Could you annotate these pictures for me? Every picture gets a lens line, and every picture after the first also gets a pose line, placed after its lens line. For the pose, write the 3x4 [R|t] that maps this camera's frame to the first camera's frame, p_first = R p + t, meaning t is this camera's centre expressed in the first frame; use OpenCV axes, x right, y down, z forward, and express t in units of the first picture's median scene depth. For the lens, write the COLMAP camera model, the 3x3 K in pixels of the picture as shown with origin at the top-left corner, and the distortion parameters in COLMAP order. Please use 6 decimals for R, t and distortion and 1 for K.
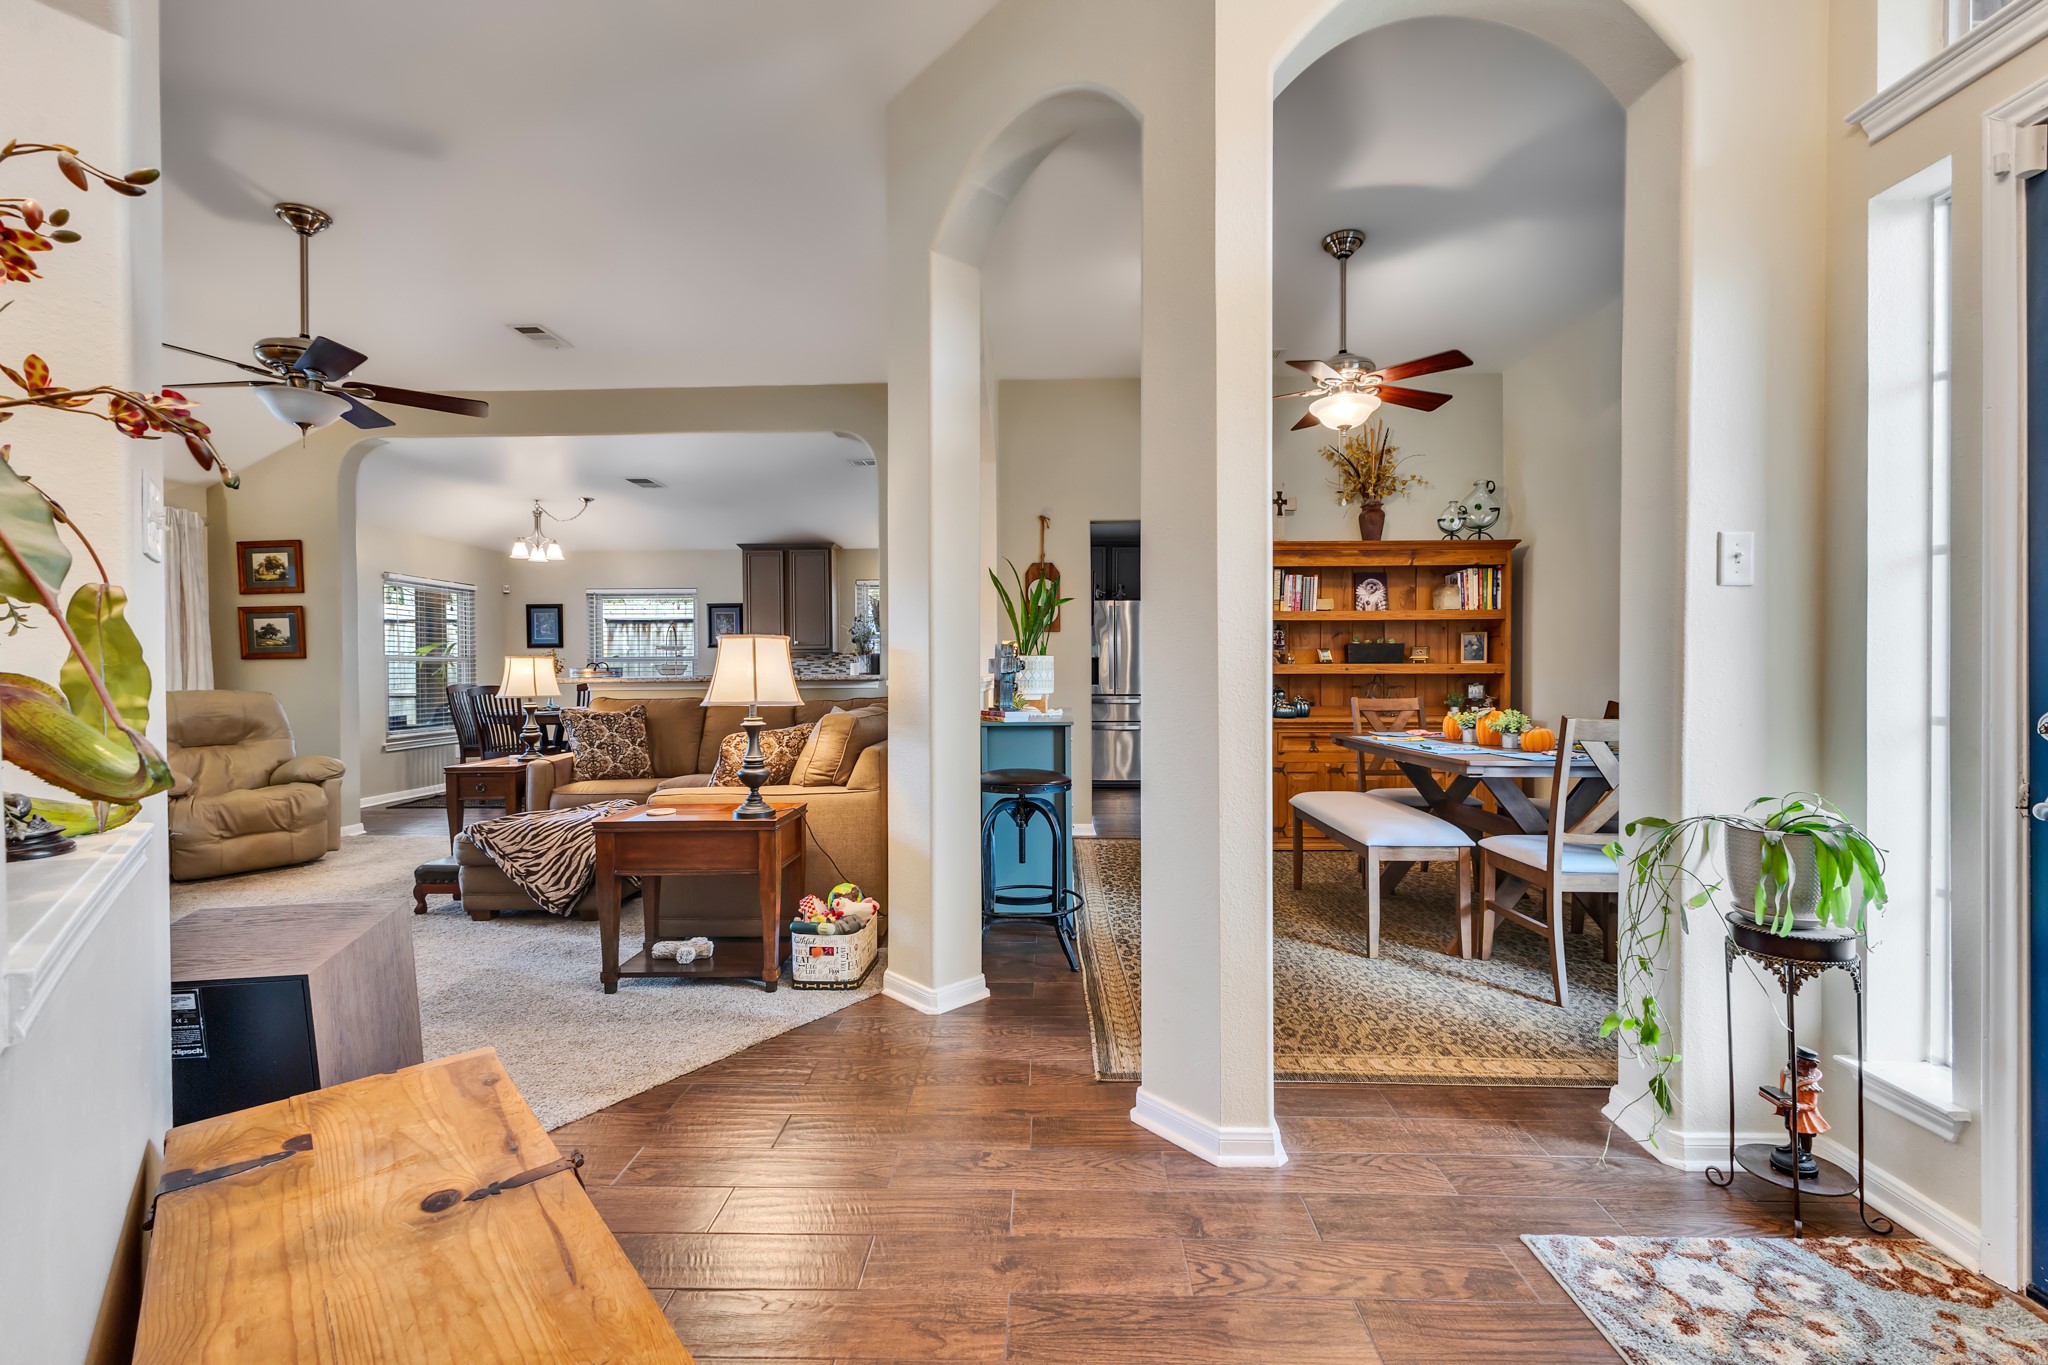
lens RADIAL K [[879.6, 0, 1021.9], [0, 879.6, 678.7], [0, 0, 1]] dist [0.014546, -0.004083]
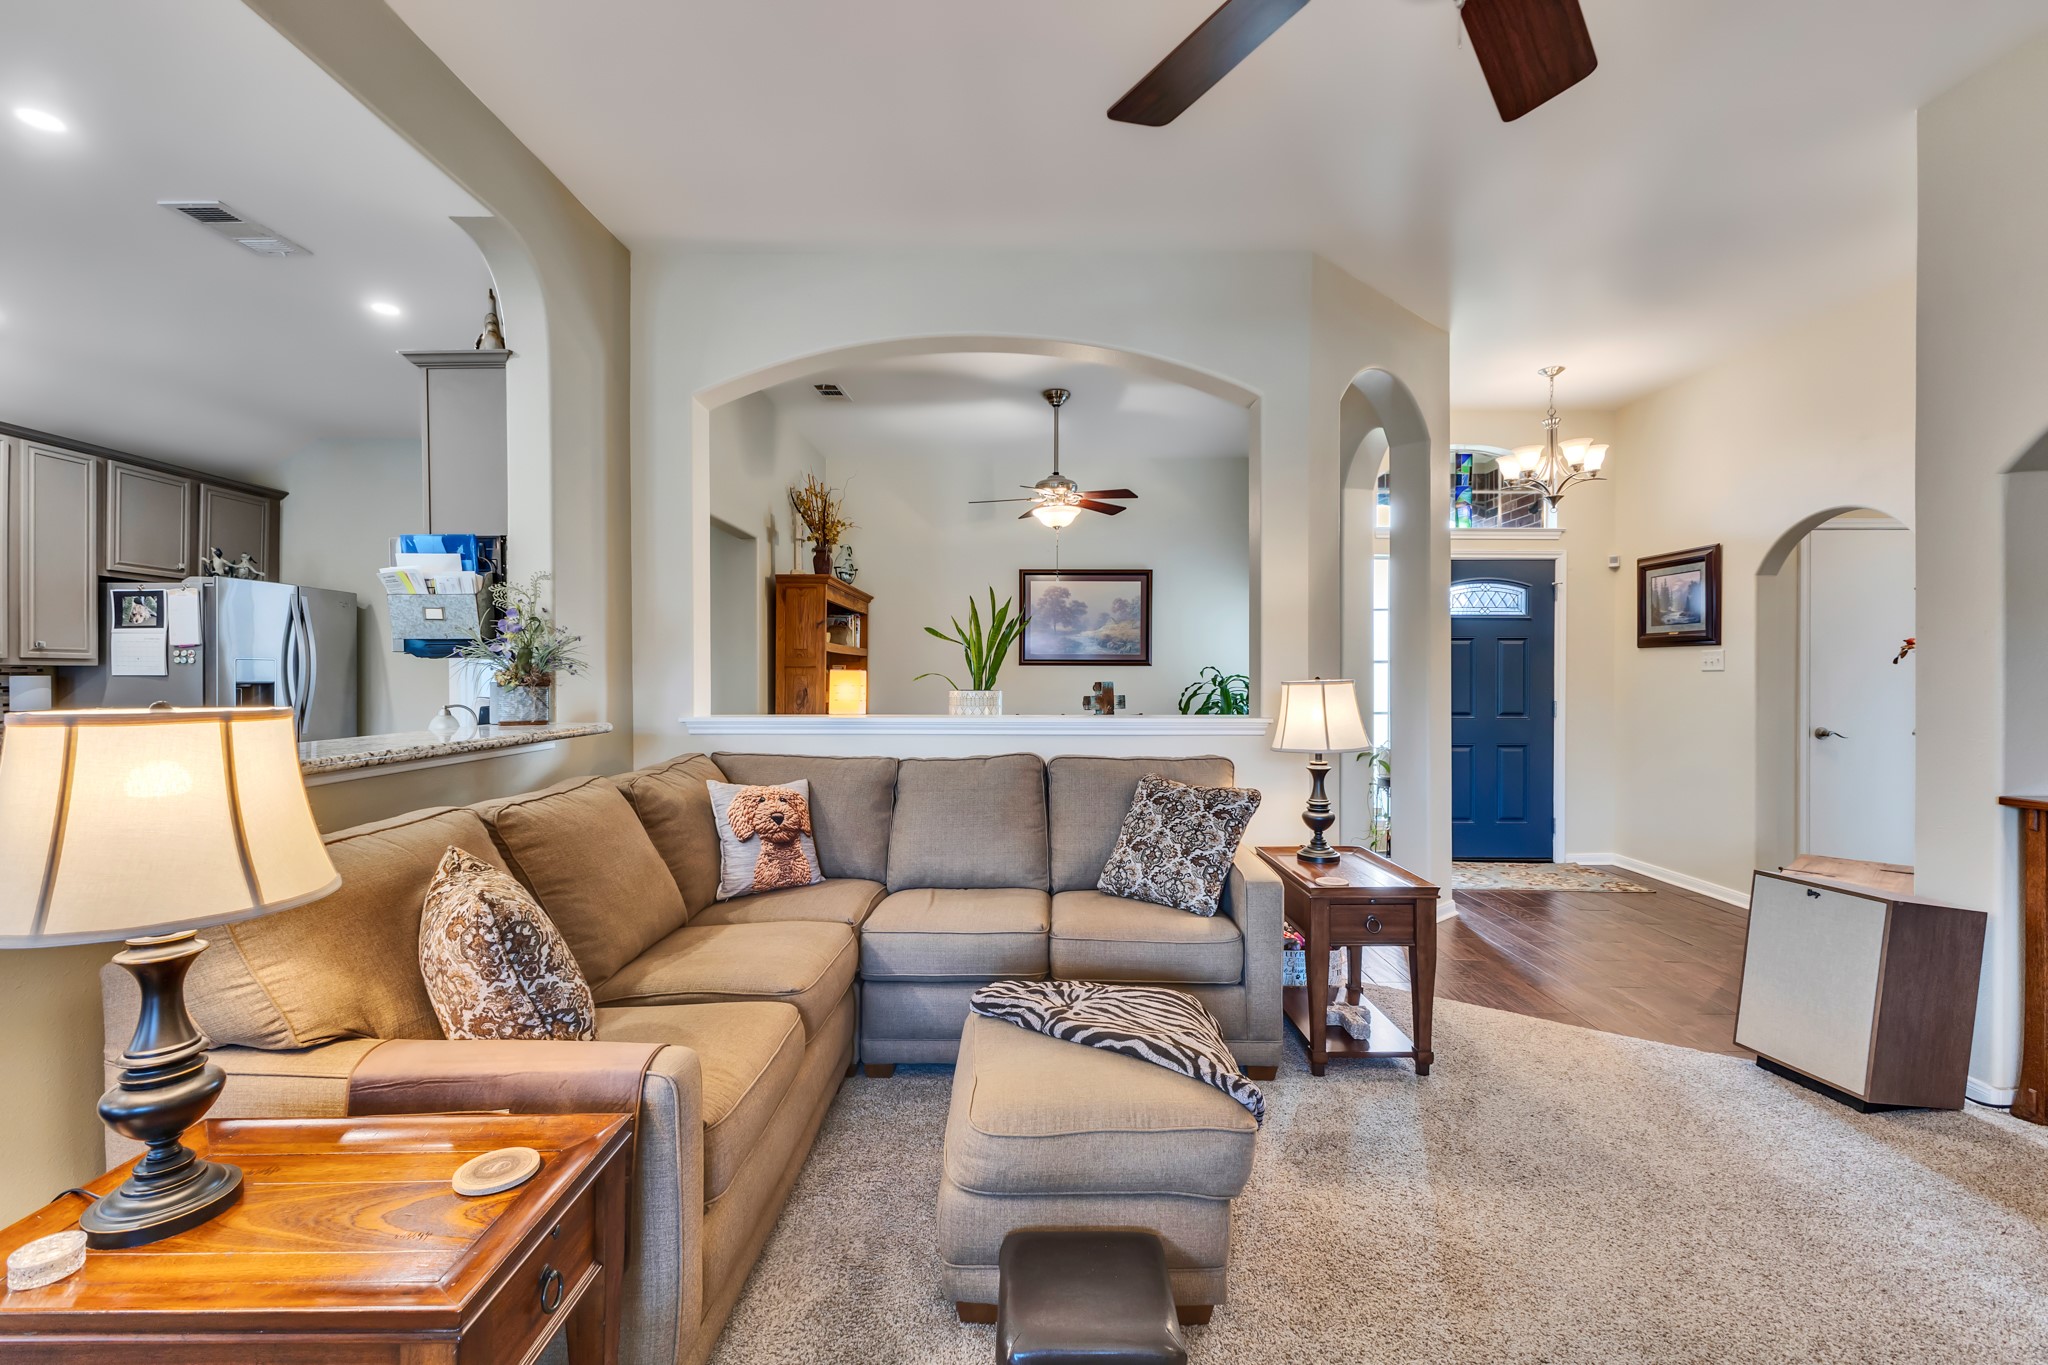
lens RADIAL K [[879.6, 0, 1022.4], [0, 879.6, 680.1], [0, 0, 1]] dist [0.014546, -0.004083]
pose [[-0.019718, -0.001243, 0.999805, -0.754294], [0.010214, 0.999947, 0.001444, -0.030262], [-0.999753, 0.010240, -0.019704, 0.784671]]
